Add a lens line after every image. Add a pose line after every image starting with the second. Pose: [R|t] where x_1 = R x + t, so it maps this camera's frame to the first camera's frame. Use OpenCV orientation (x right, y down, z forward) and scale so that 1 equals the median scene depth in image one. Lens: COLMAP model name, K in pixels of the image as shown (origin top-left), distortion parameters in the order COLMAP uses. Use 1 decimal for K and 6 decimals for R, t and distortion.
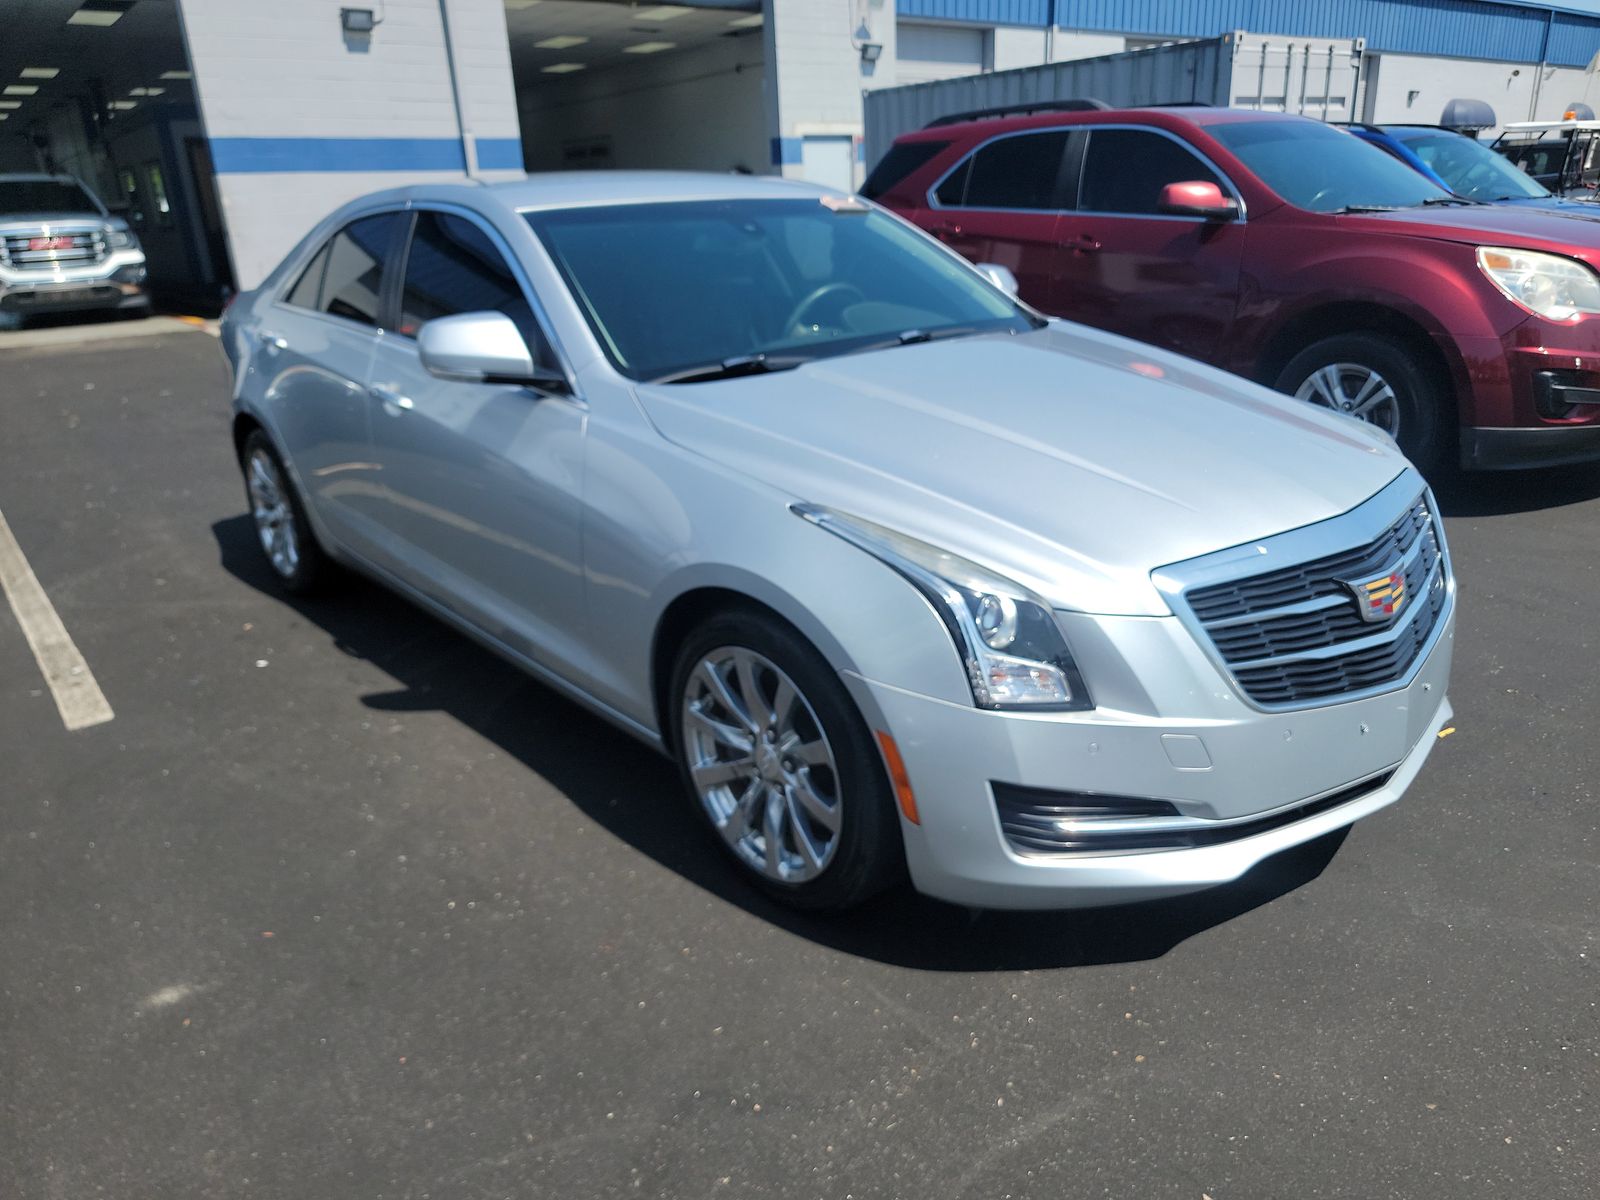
lens RADIAL K [[1150.1, 0, 816.6], [0, 1150.1, 609.0], [0, 0, 1]] dist [0.028665, -0.021466]
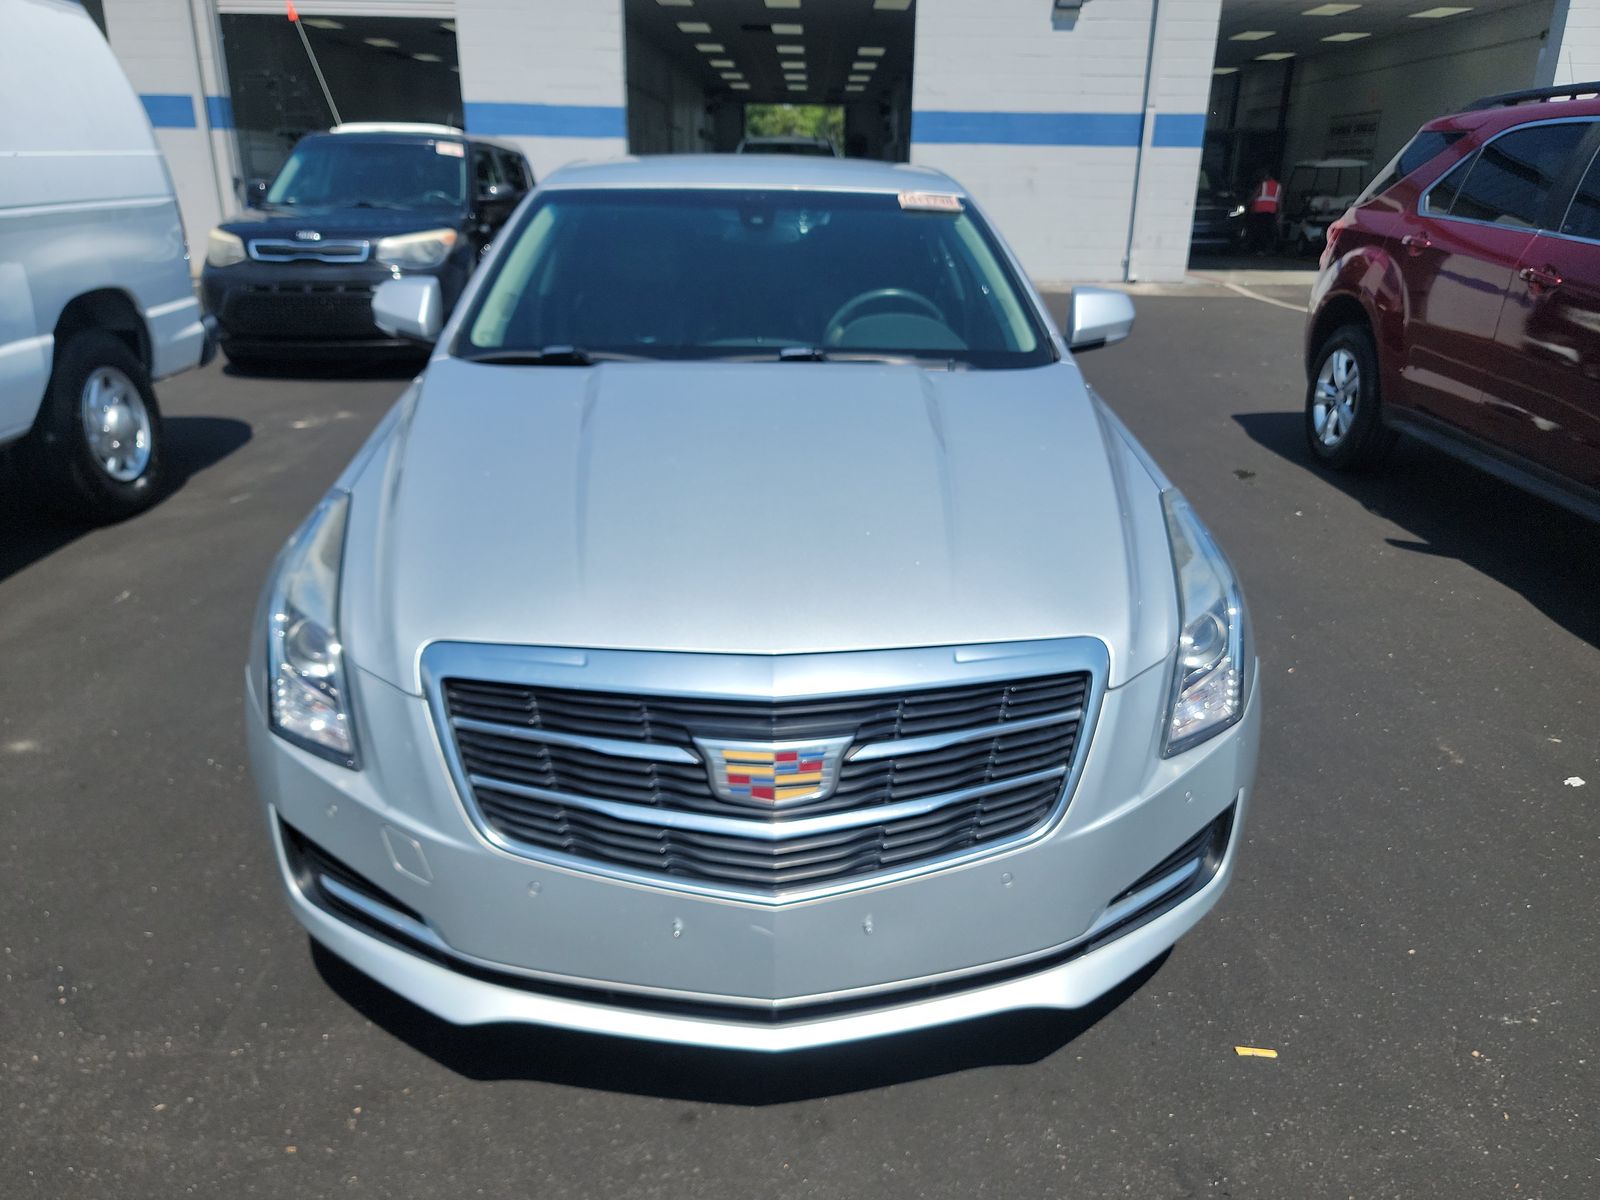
lens RADIAL K [[1150.1, 0, 808.9], [0, 1150.1, 592.1], [0, 0, 1]] dist [0.028665, -0.021466]
pose [[0.781240, 0.257852, -0.568486, 0.883999], [-0.253212, 0.963312, 0.088960, -0.193151], [0.570568, 0.074448, 0.817869, 0.397013]]
